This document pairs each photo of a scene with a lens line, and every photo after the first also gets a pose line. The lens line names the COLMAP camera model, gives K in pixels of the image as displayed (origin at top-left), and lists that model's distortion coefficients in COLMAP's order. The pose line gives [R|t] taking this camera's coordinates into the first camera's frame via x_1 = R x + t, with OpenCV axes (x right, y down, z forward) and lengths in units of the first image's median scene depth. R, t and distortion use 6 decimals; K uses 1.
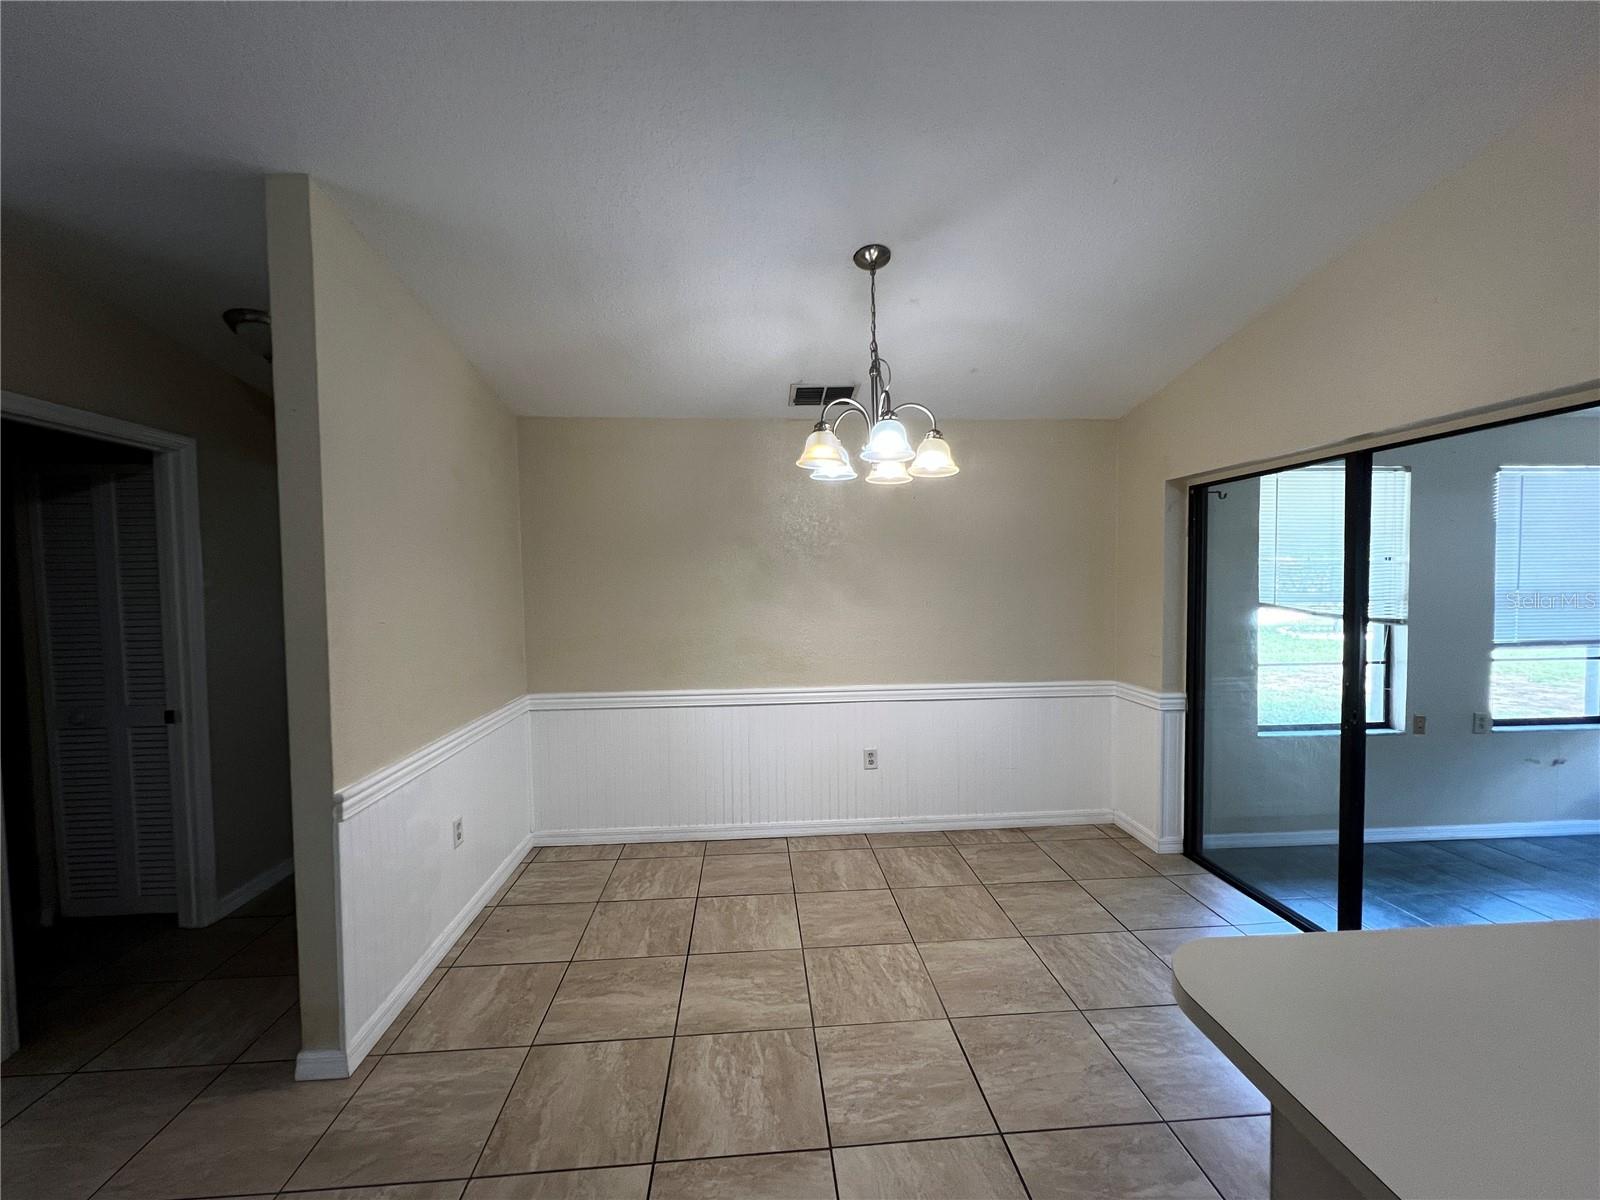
lens RADIAL K [[644.9, 0, 794.8], [0, 644.9, 605.7], [0, 0, 1]] dist [-0.001790, 0.000029]
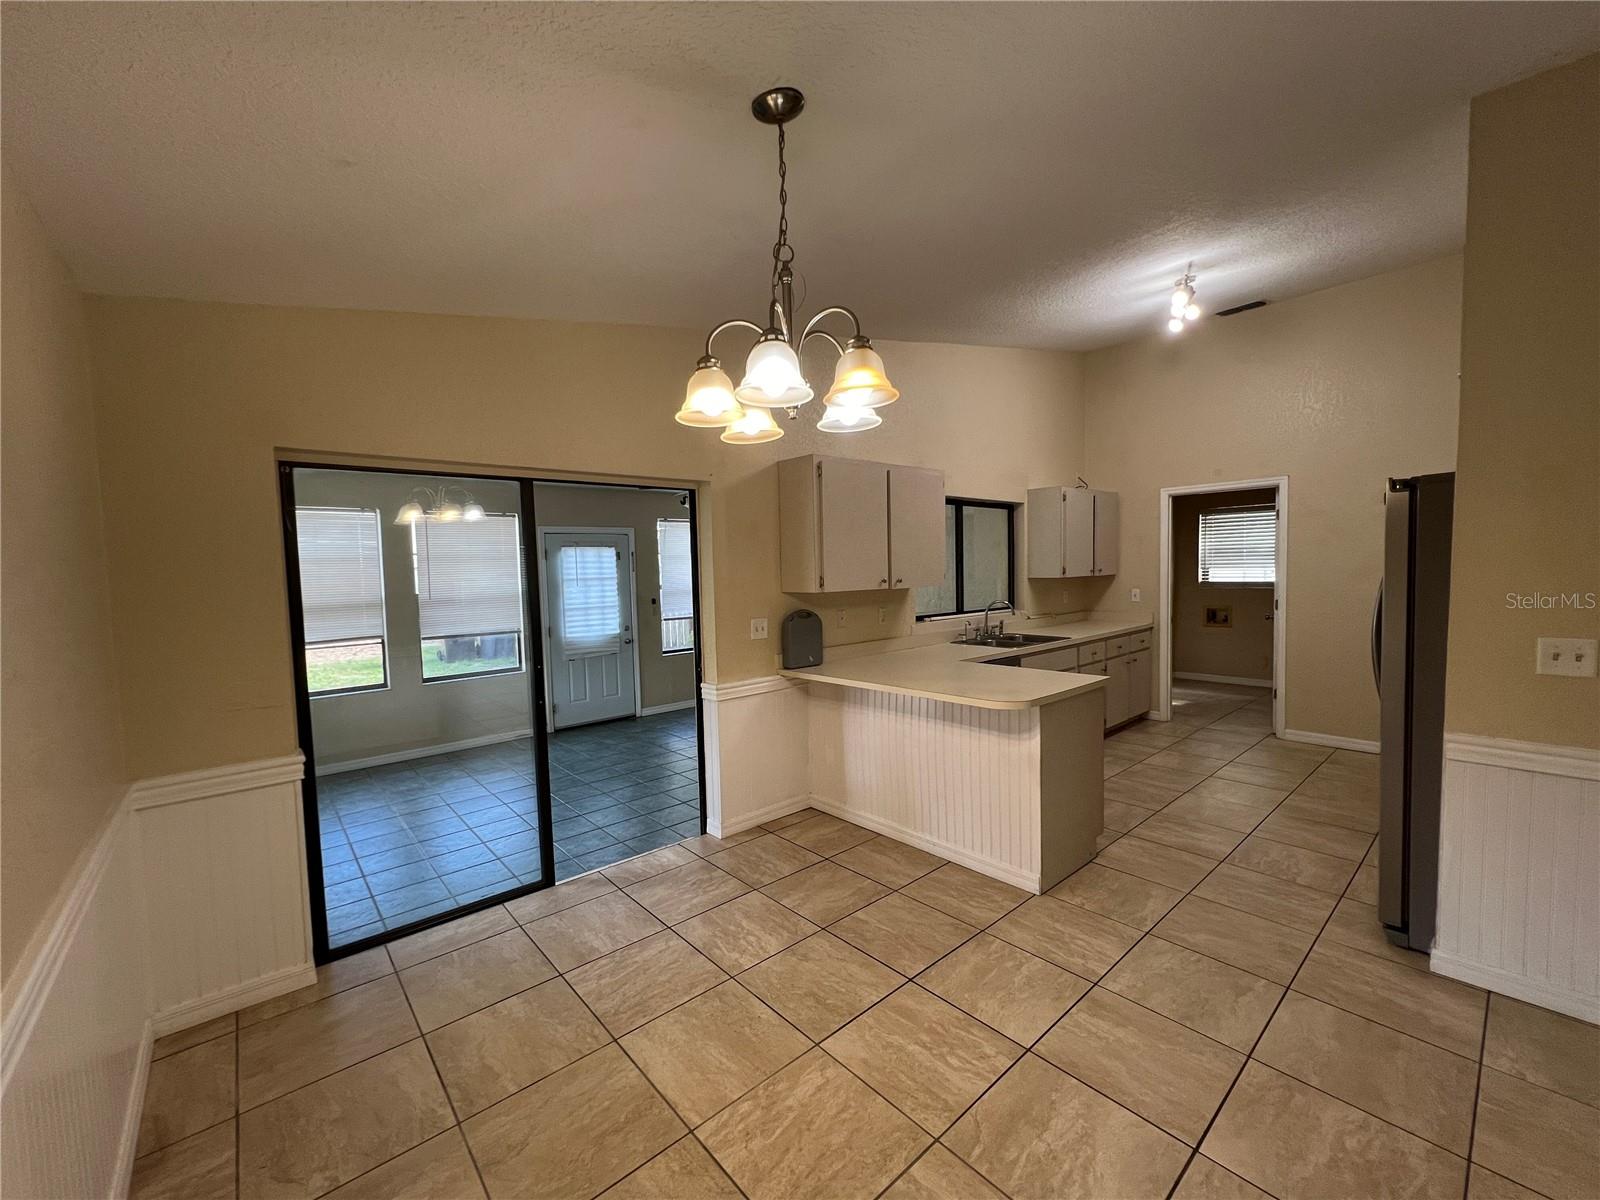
lens RADIAL K [[644.9, 0, 794.8], [0, 644.9, 605.7], [0, 0, 1]] dist [-0.001790, 0.000029]
pose [[-0.599231, -0.018370, 0.800365, -0.455110], [0.069275, 0.994797, 0.074698, -0.059011], [-0.797573, 0.100207, -0.594841, 1.451745]]
